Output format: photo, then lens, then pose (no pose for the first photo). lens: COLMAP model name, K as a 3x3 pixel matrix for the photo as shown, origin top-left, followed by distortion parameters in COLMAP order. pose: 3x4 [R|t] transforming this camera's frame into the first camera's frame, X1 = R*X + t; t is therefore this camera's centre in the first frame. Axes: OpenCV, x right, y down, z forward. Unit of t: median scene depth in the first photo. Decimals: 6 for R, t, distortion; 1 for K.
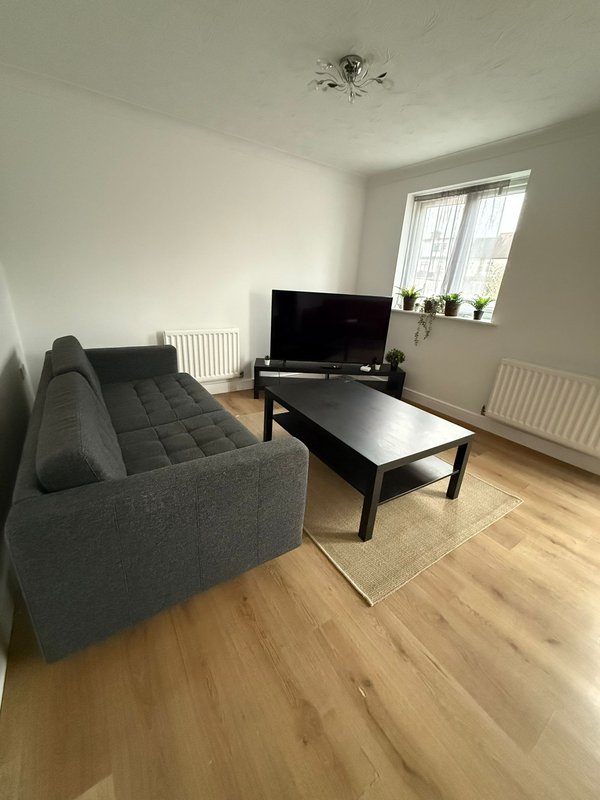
lens RADIAL K [[318.6, 0, 300.3], [0, 318.6, 400.4], [0, 0, 1]] dist [-0.002247, 0.001114]
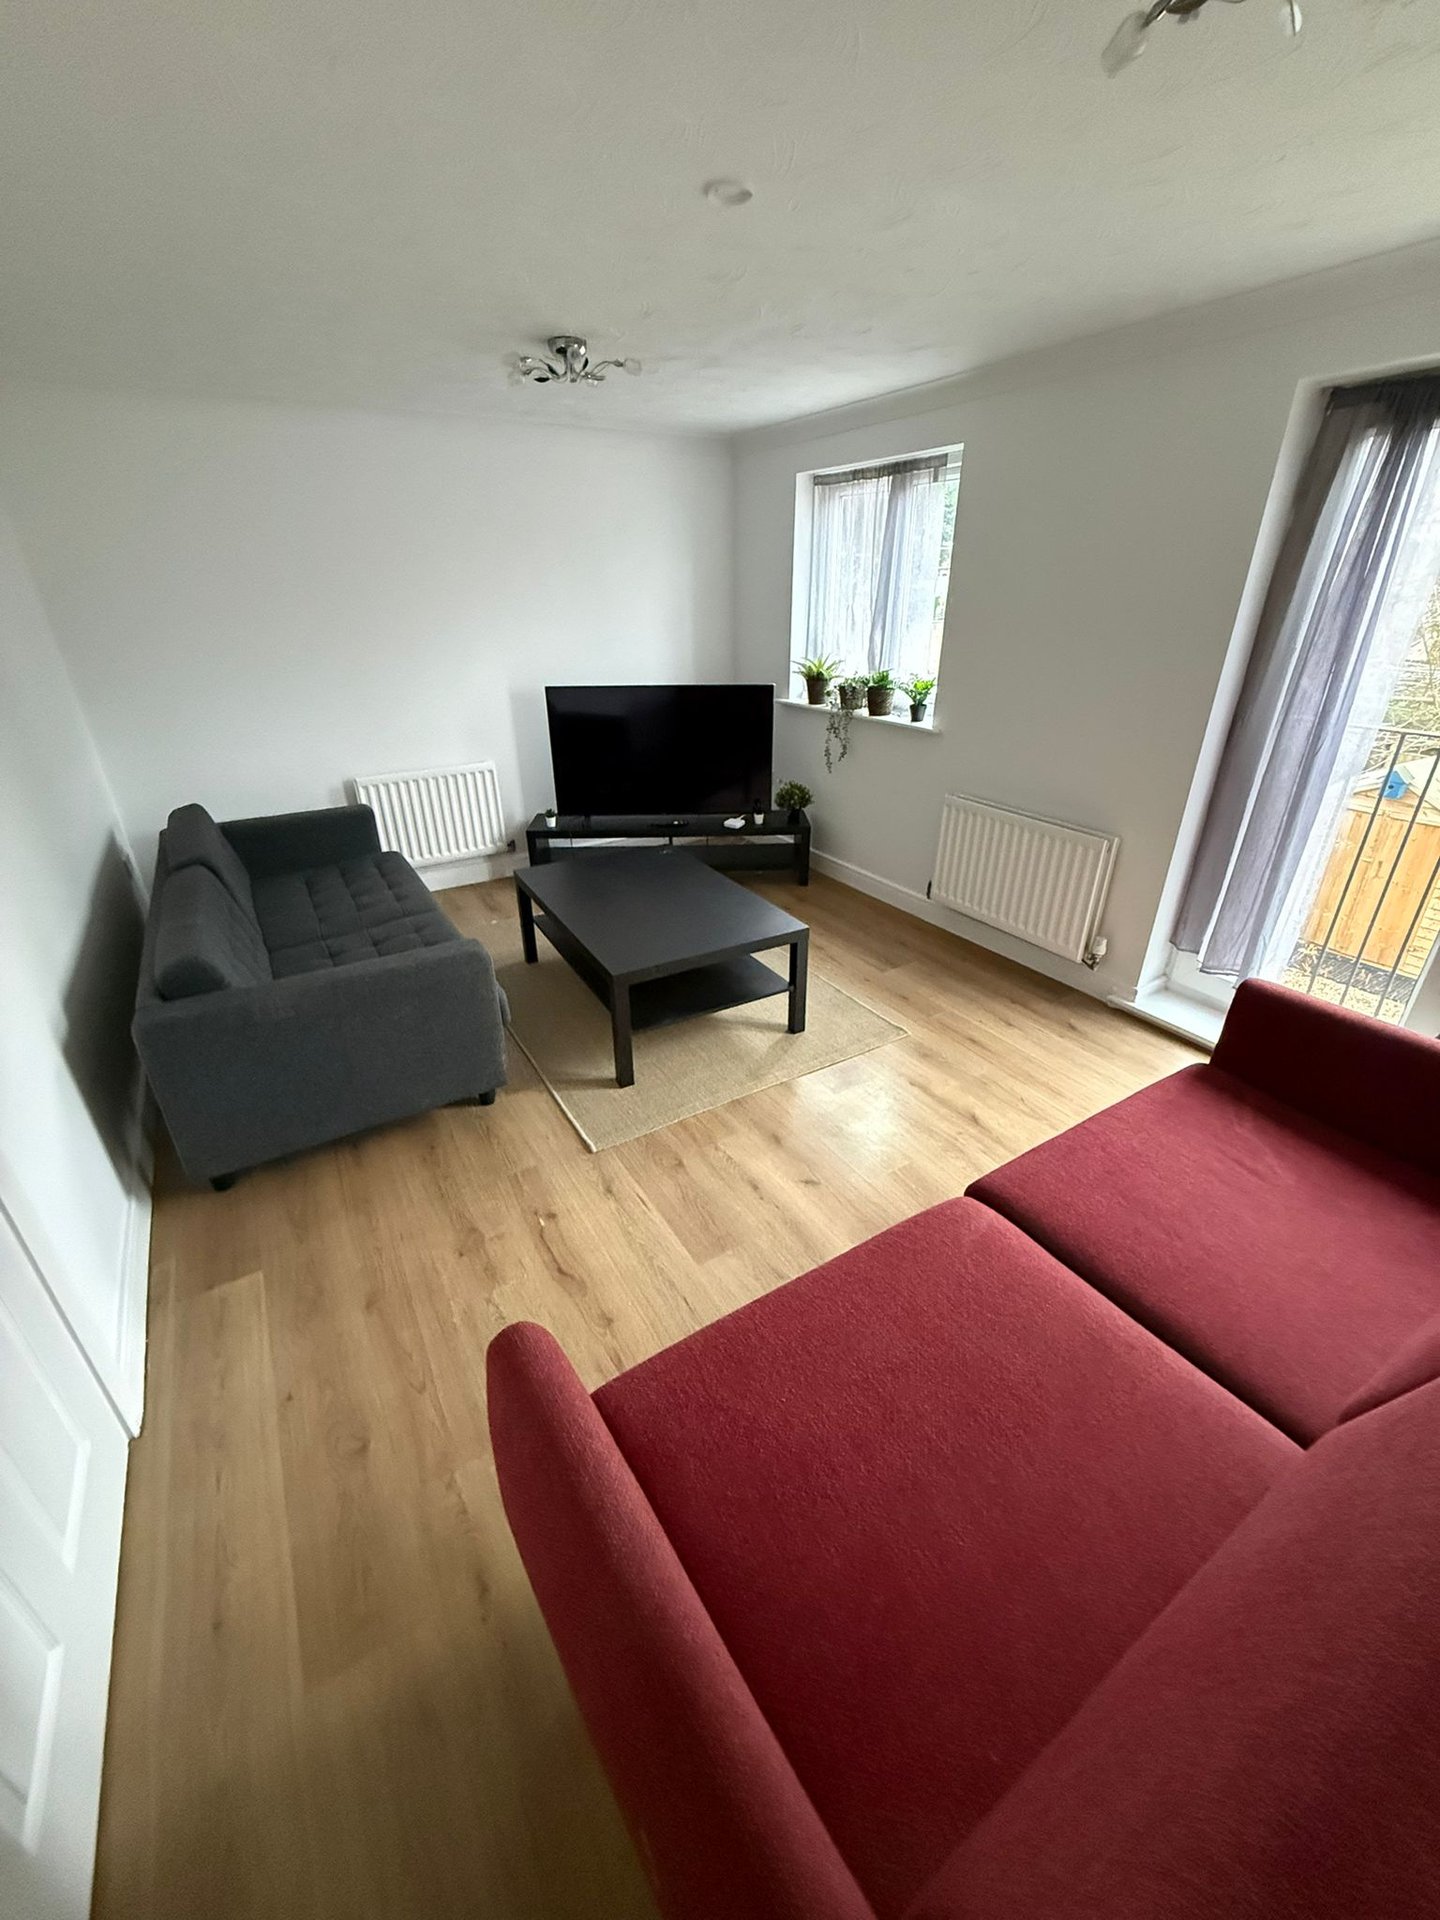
lens RADIAL K [[764.7, 0, 722.8], [0, 764.7, 962.2], [0, 0, 1]] dist [-0.002247, 0.001114]
pose [[0.996896, -0.044249, -0.065123, 0.344448], [0.050228, 0.994375, 0.093247, 0.015333], [0.060631, -0.096229, 0.993511, -0.395410]]
